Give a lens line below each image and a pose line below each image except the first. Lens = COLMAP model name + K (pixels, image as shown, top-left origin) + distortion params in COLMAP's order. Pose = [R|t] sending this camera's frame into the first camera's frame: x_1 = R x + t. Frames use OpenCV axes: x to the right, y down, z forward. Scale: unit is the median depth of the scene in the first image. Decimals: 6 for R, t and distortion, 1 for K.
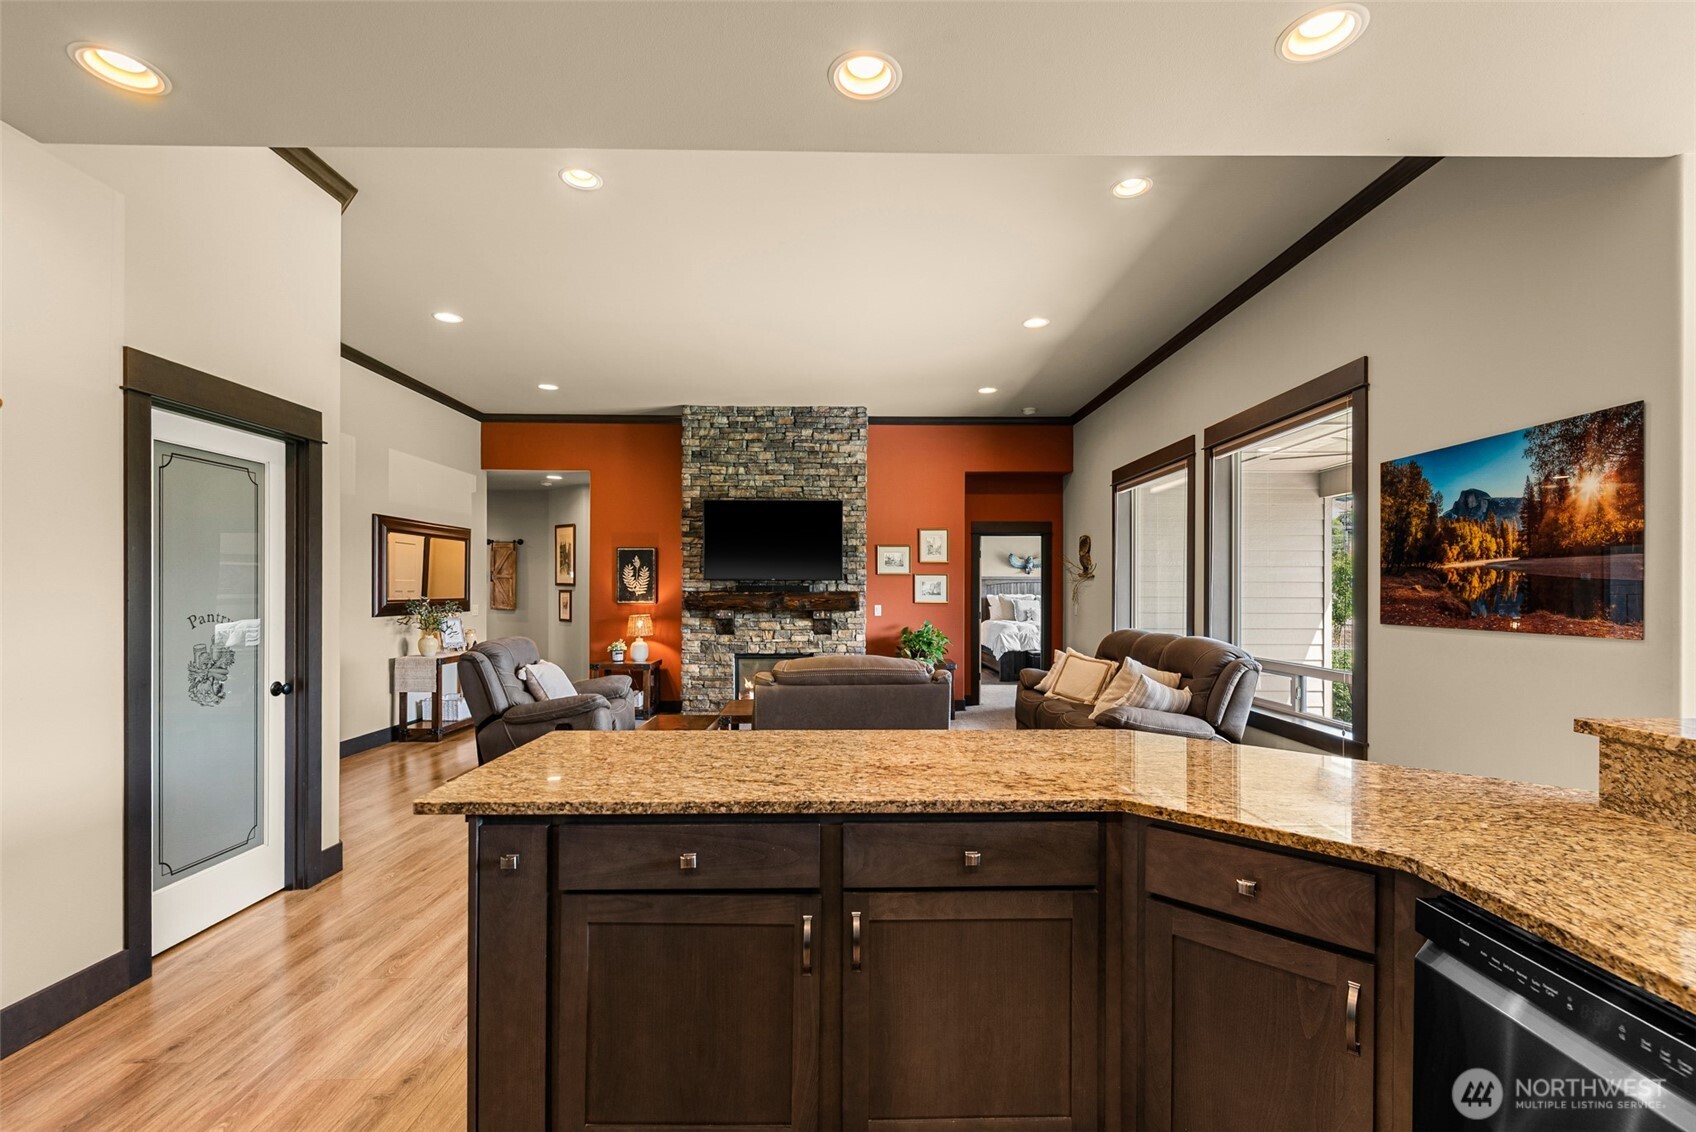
lens RADIAL K [[742.8, 0, 850.1], [0, 742.8, 593.3], [0, 0, 1]] dist [-0.002712, -0.000068]
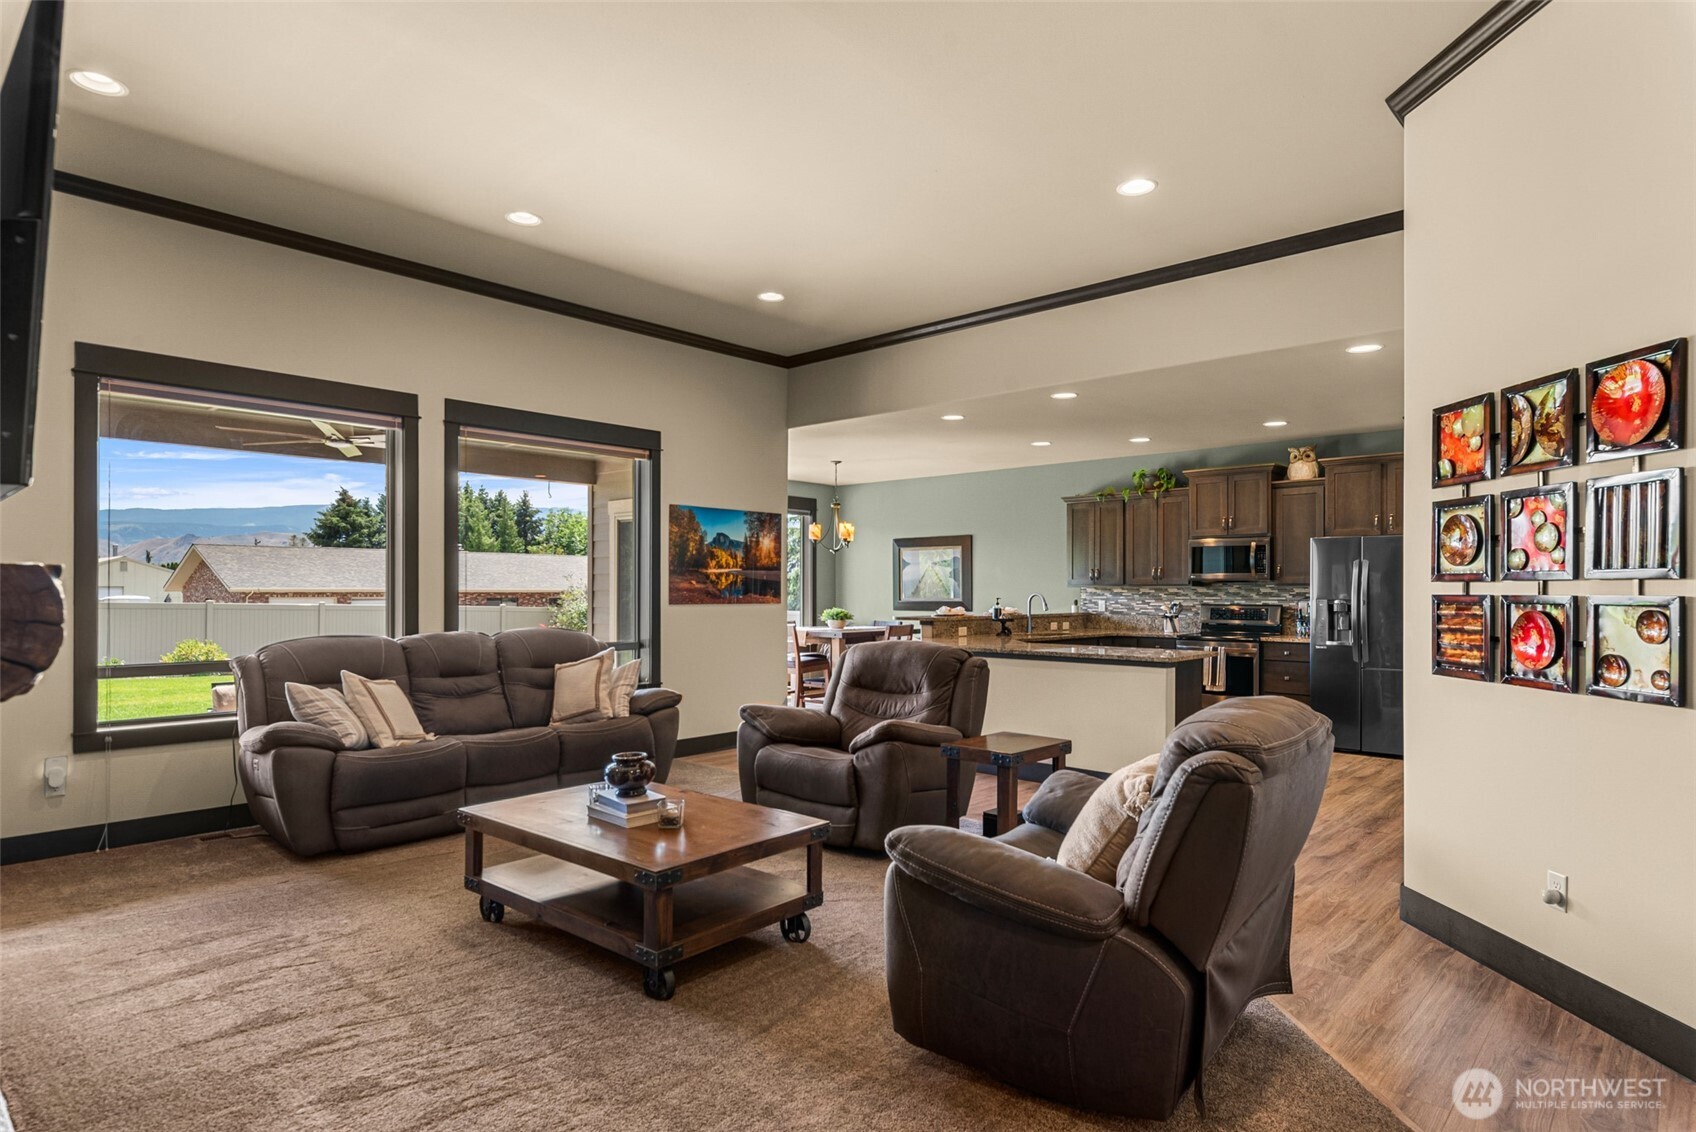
lens RADIAL K [[924.5, 0, 865.3], [0, 924.5, 594.4], [0, 0, 1]] dist [-0.000081, -0.001412]
pose [[-0.739082, -0.006966, 0.673580, -0.465021], [-0.003467, 0.999973, 0.006537, 0.002404], [-0.673607, 0.002496, -0.739086, 1.082497]]
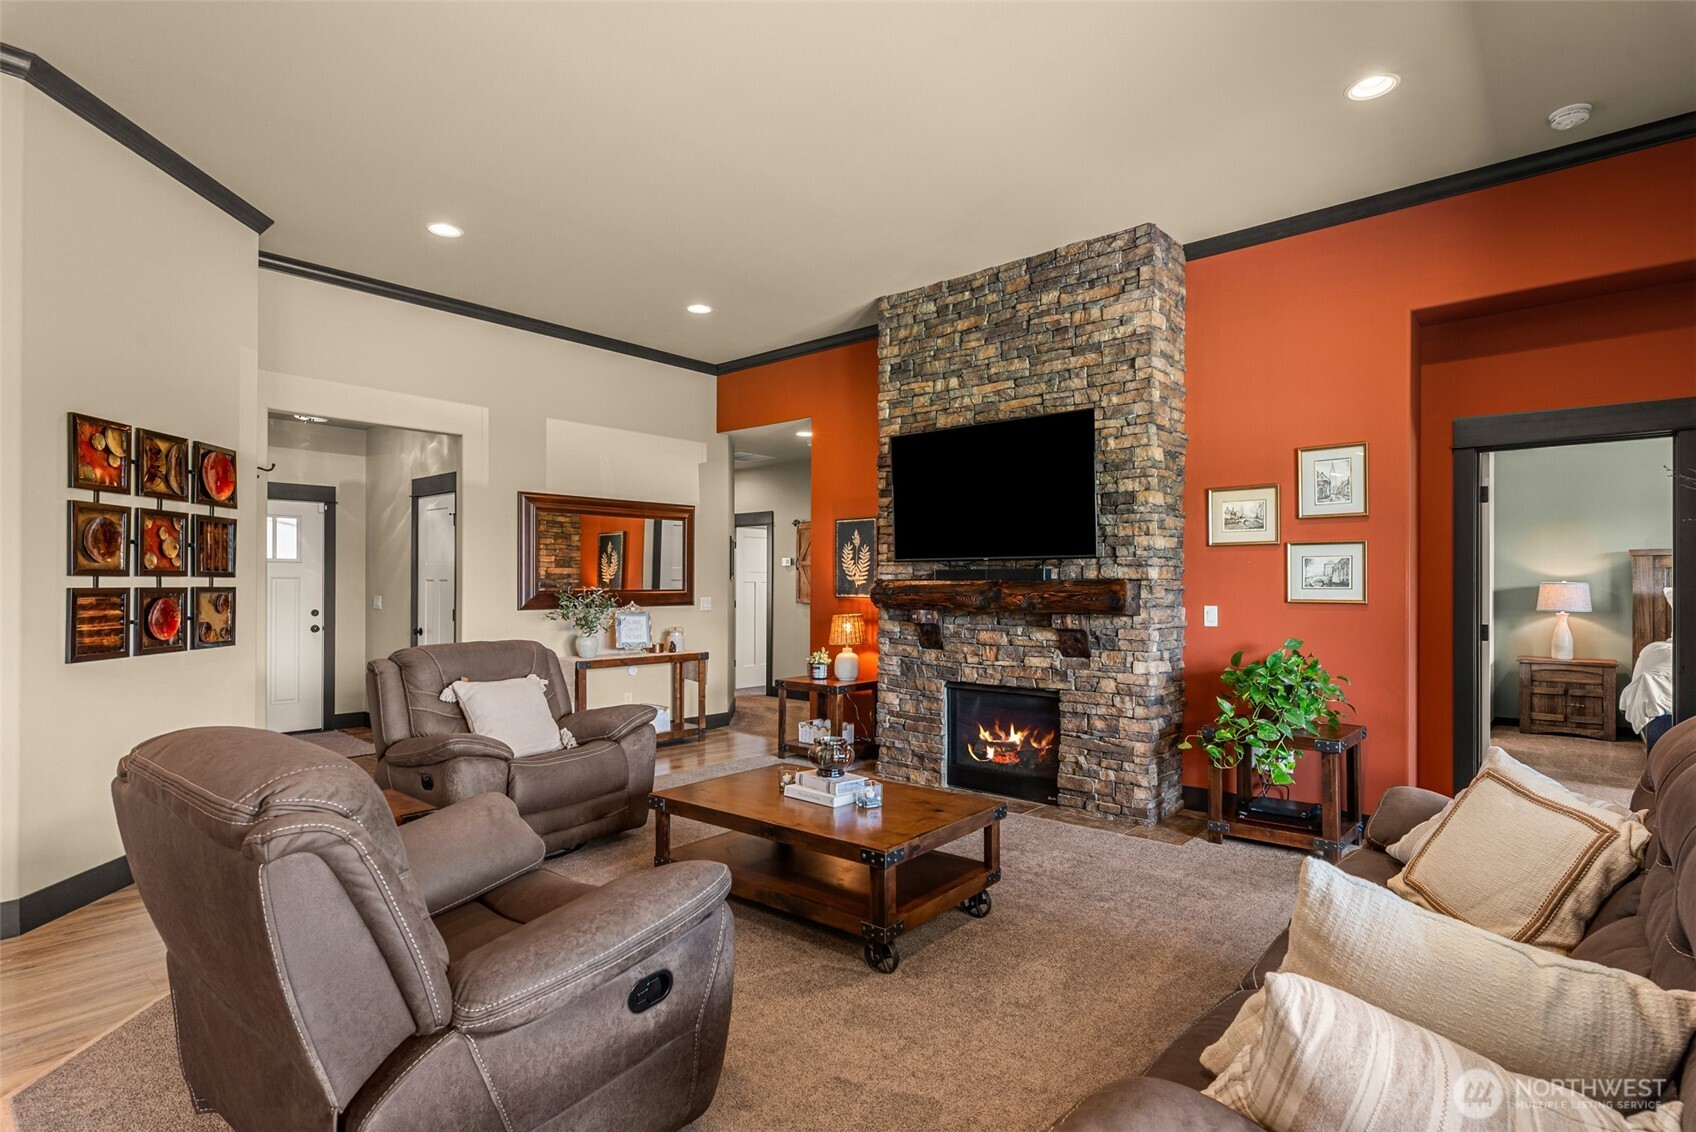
lens RADIAL K [[844.5, 0, 859.0], [0, 844.5, 582.8], [0, 0, 1]] dist [-0.011503, 0.002583]
pose [[0.748482, -0.002407, -0.663151, 0.278989], [-0.000771, 0.999990, -0.004500, 0.003552], [0.663155, 0.003880, 0.748472, 0.460967]]
